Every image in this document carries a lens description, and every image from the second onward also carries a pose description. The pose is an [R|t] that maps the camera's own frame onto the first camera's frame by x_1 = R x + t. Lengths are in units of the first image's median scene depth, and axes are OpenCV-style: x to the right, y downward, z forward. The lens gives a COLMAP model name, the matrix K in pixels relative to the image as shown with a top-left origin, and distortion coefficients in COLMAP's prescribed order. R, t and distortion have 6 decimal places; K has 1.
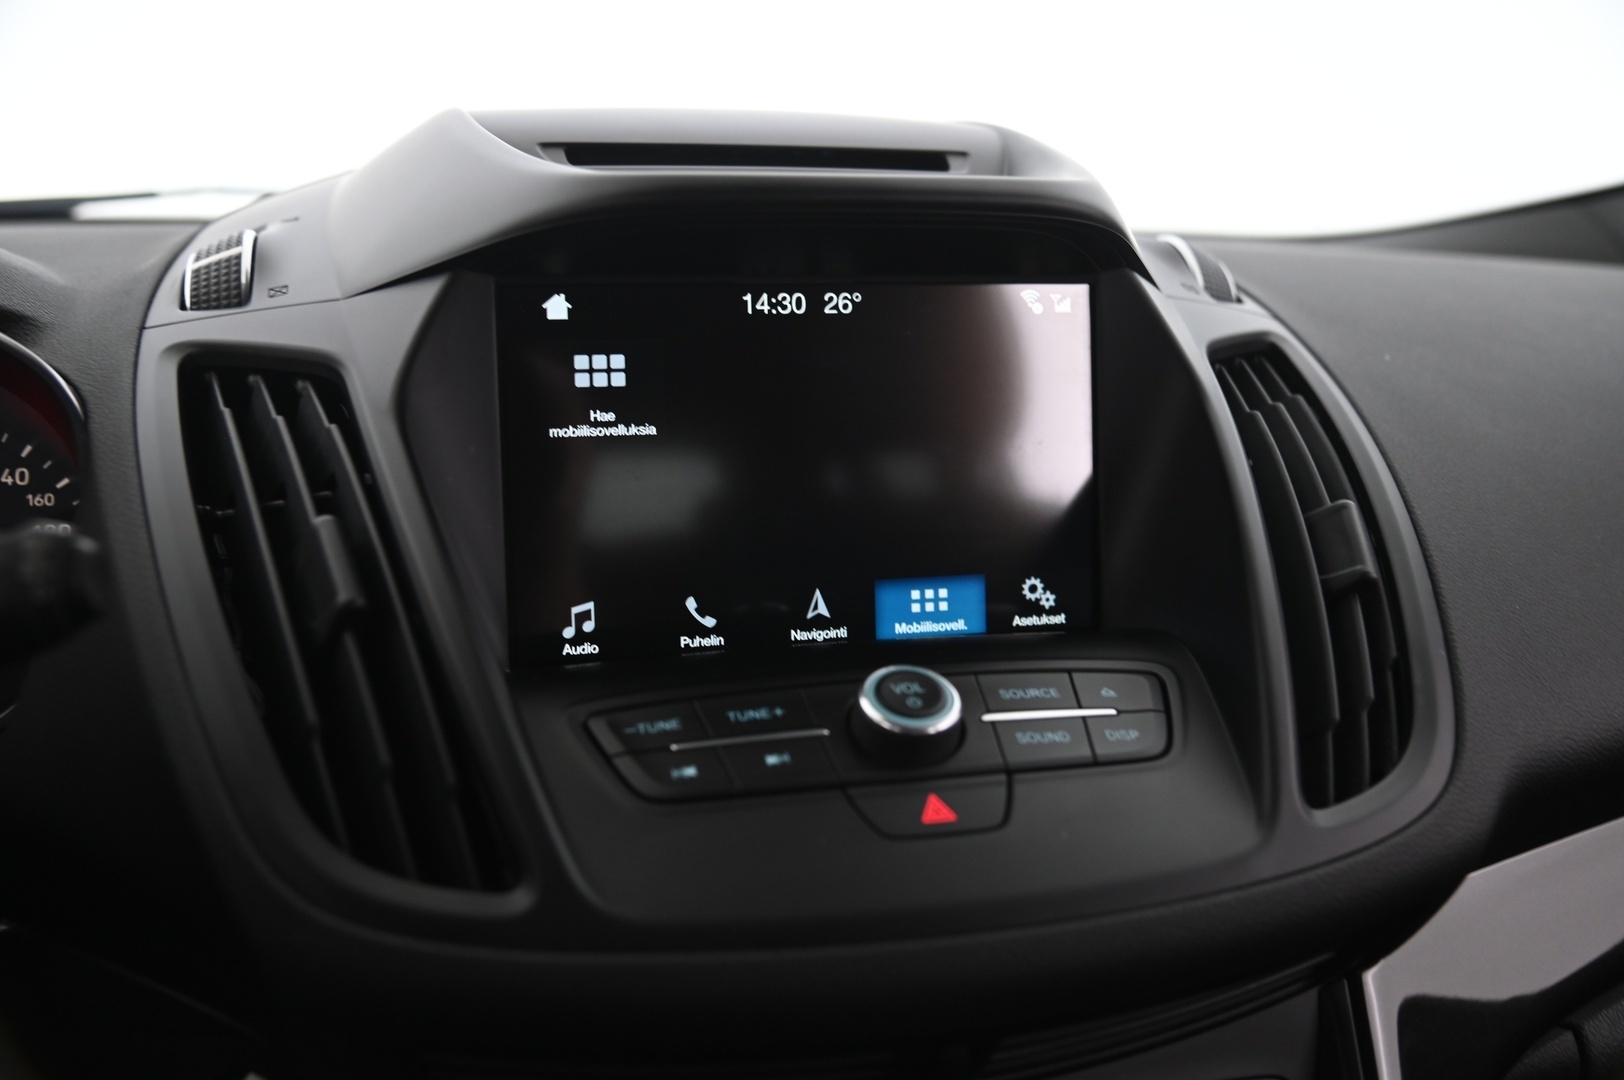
lens RADIAL K [[1494.3, 0, 814.5], [0, 1494.3, 541.9], [0, 0, 1]] dist [0.012487, 0.000000]
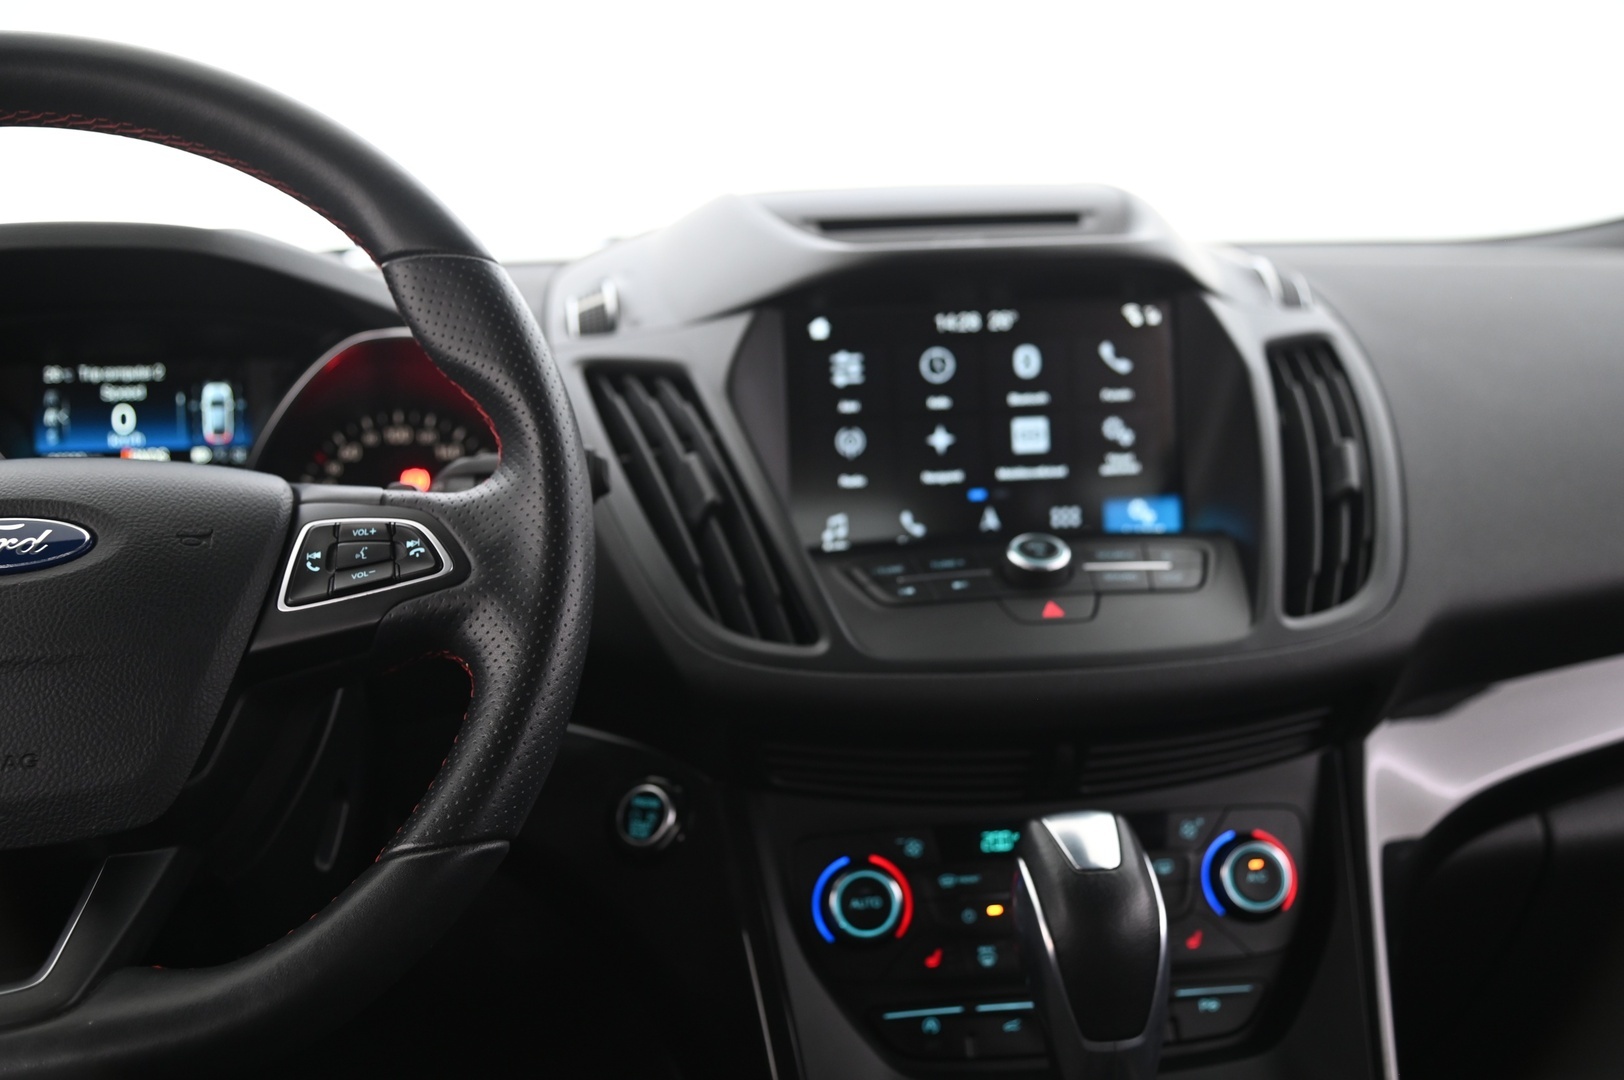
lens RADIAL K [[2038.7, 0, 820.6], [0, 2038.7, 537.9], [0, 0, 1]] dist [0.125068, 0.000000]
pose [[0.993827, -0.017144, -0.109613, 0.061693], [0.011351, 0.998516, -0.053255, 0.178553], [0.110363, 0.051682, 0.992547, -1.127646]]
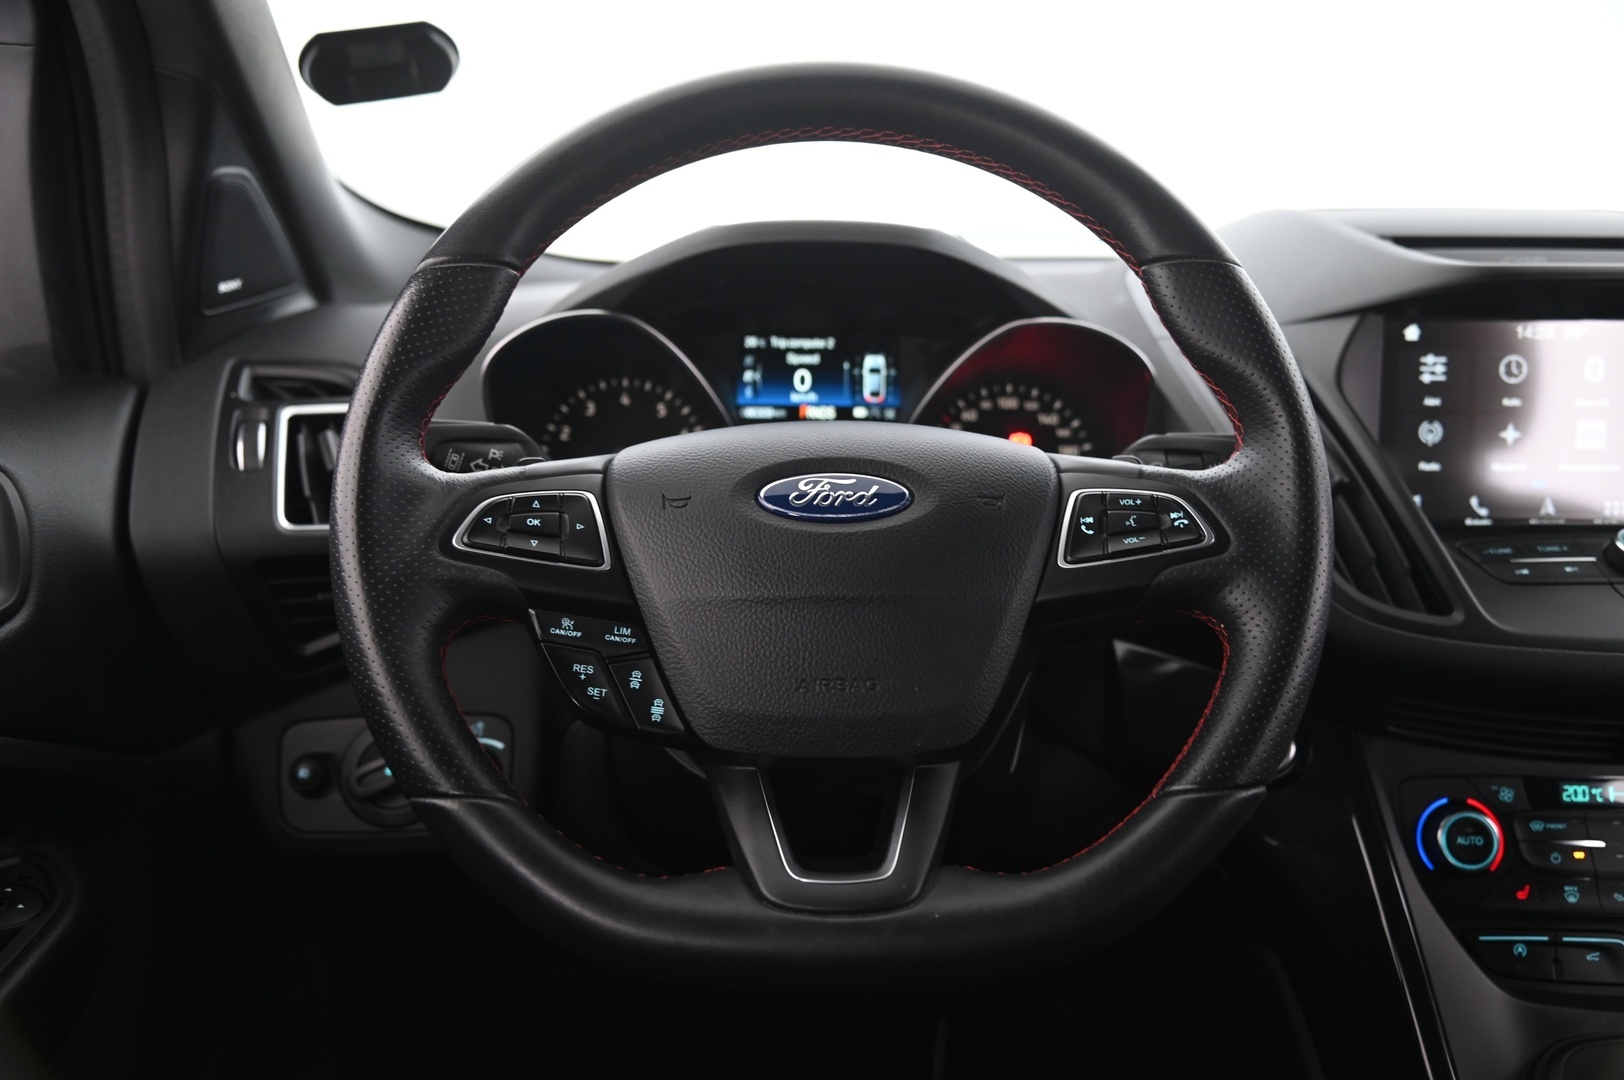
lens RADIAL K [[1494.3, 0, 823.6], [0, 1494.3, 537.4], [0, 0, 1]] dist [0.012487, 0.000000]
pose [[0.970881, 0.052846, -0.233660, -0.428477], [-0.054149, 0.998533, 0.000841, 0.129003], [0.233362, 0.011836, 0.972318, -0.933166]]
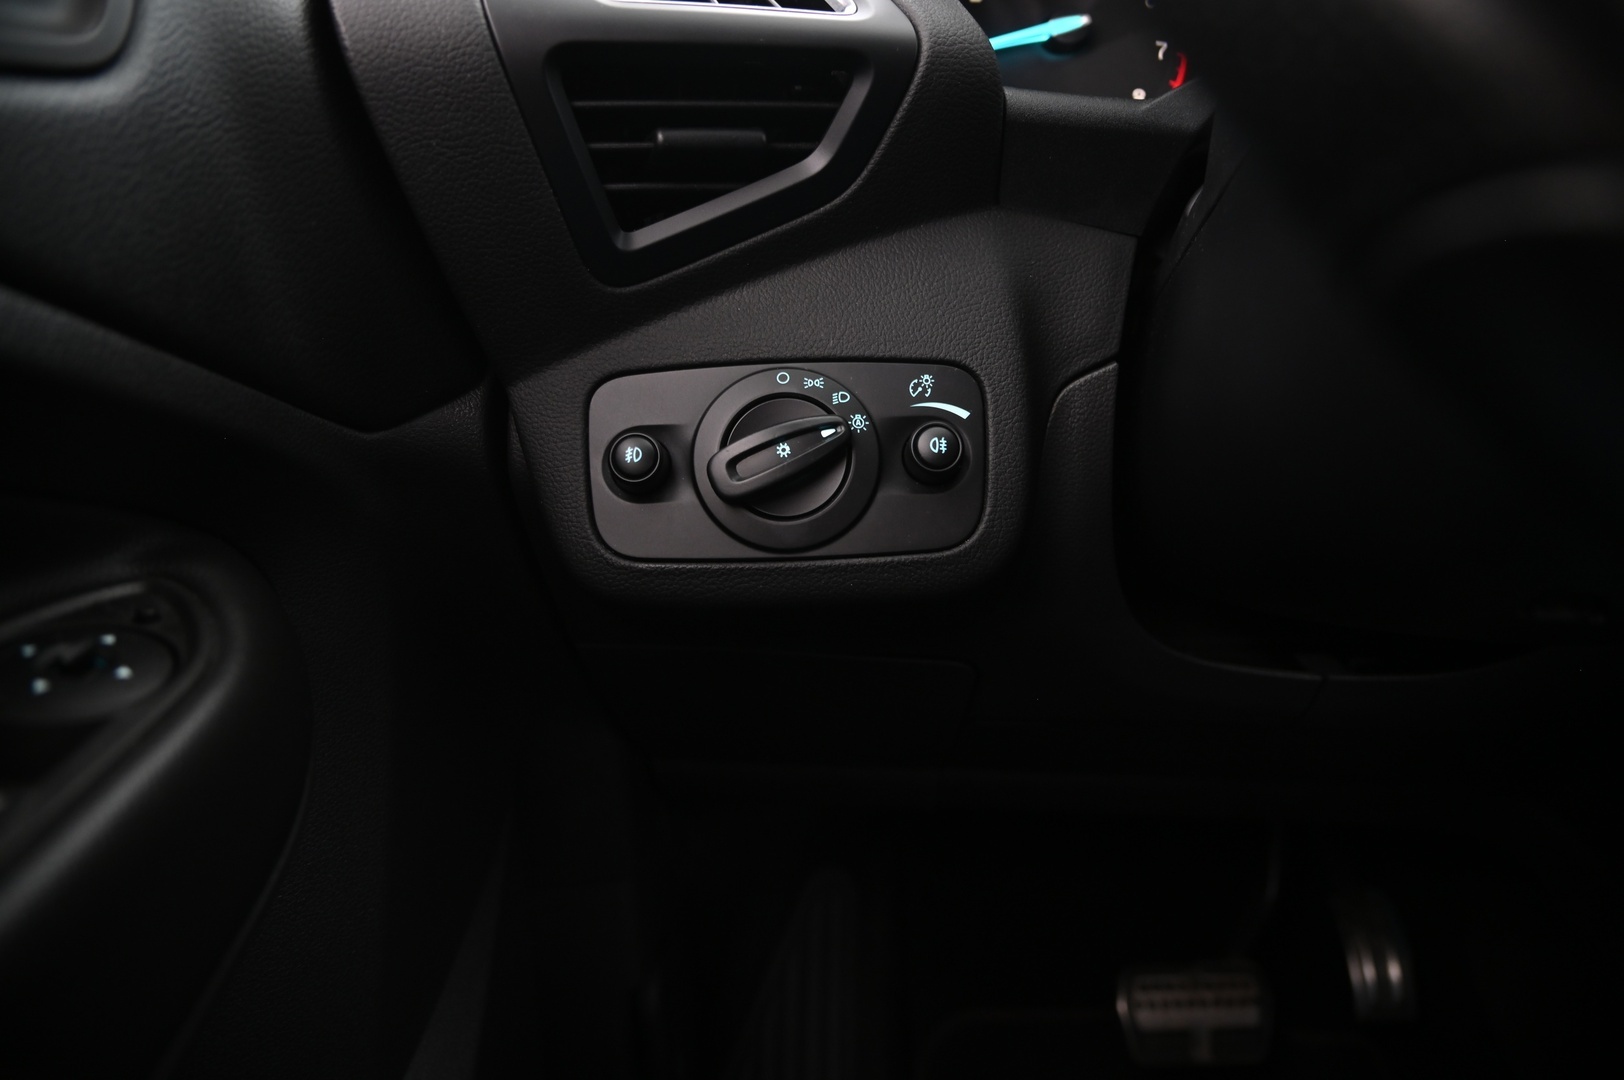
lens RADIAL K [[1083.4, 0, 825.3], [0, 1083.4, 551.1], [0, 0, 1]] dist [-0.100509, 0.032760]
pose [[0.962614, 0.080588, -0.258612, -1.105414], [-0.050546, 0.991390, 0.120790, 0.411340], [0.266120, -0.103202, 0.958400, -0.022968]]
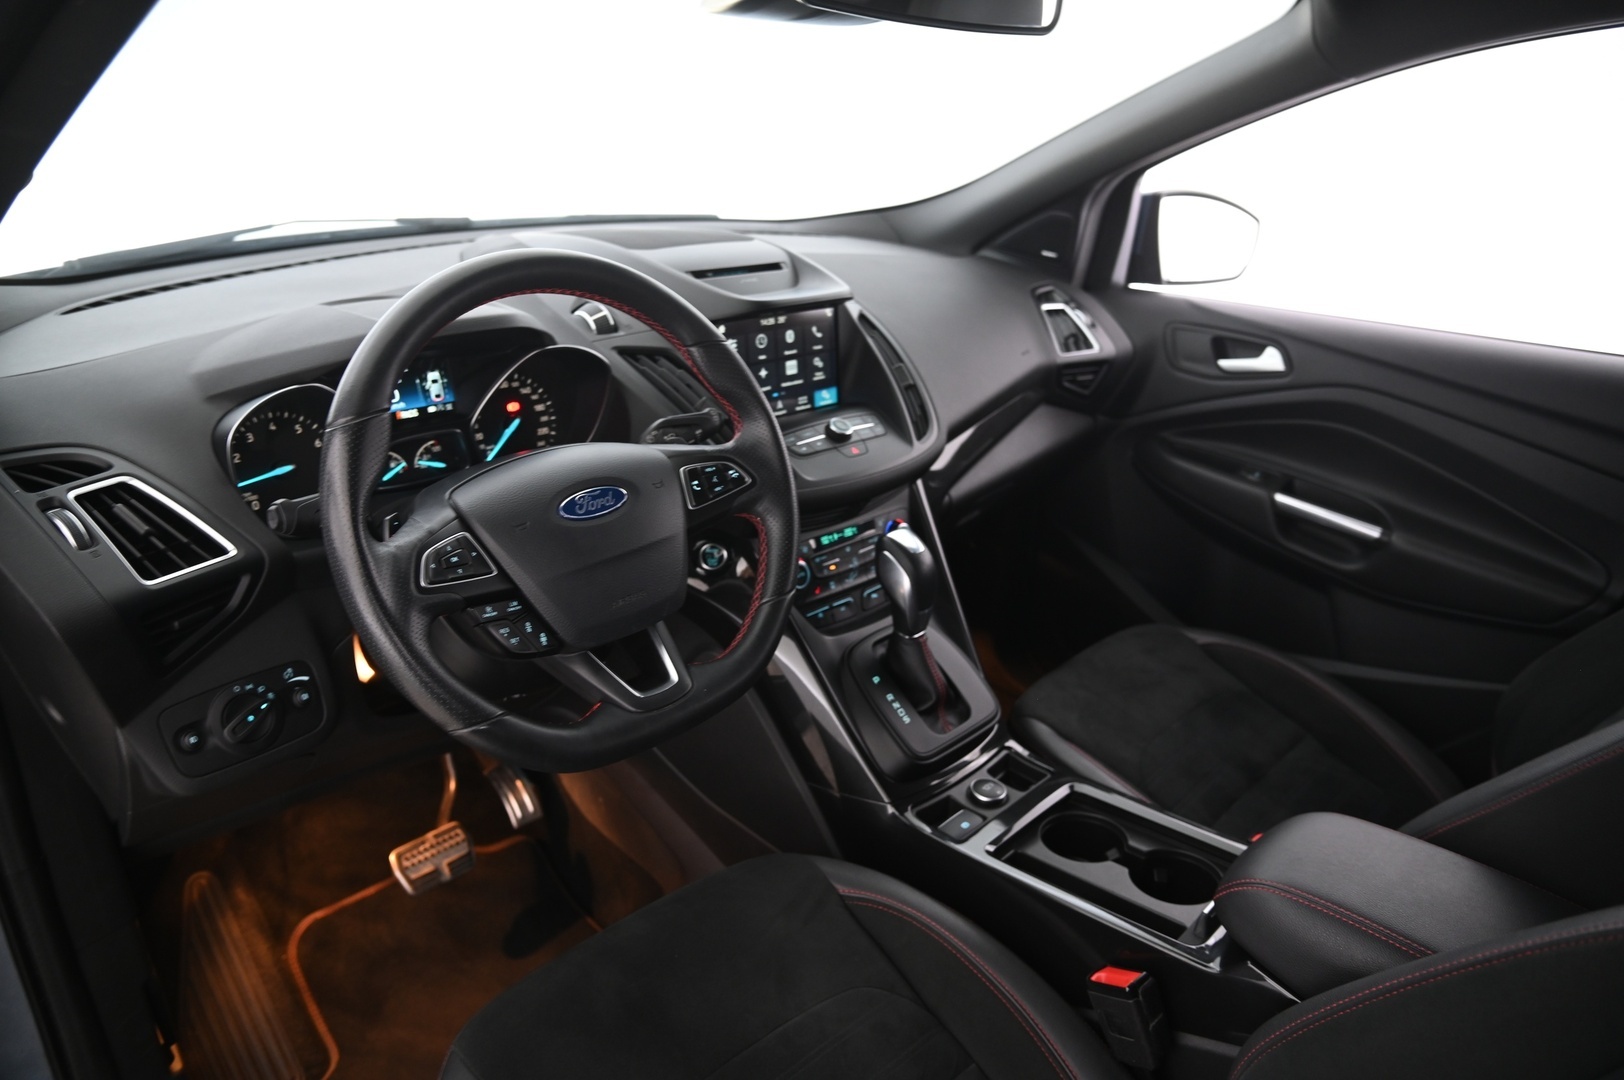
lens RADIAL K [[1083.4, 0, 793.9], [0, 1083.4, 550.5], [0, 0, 1]] dist [-0.100509, 0.032760]
pose [[0.866599, -0.167413, 0.470083, -1.318264], [0.059921, 0.970138, 0.235036, -0.239666], [-0.495394, -0.175515, 0.850753, -1.356853]]
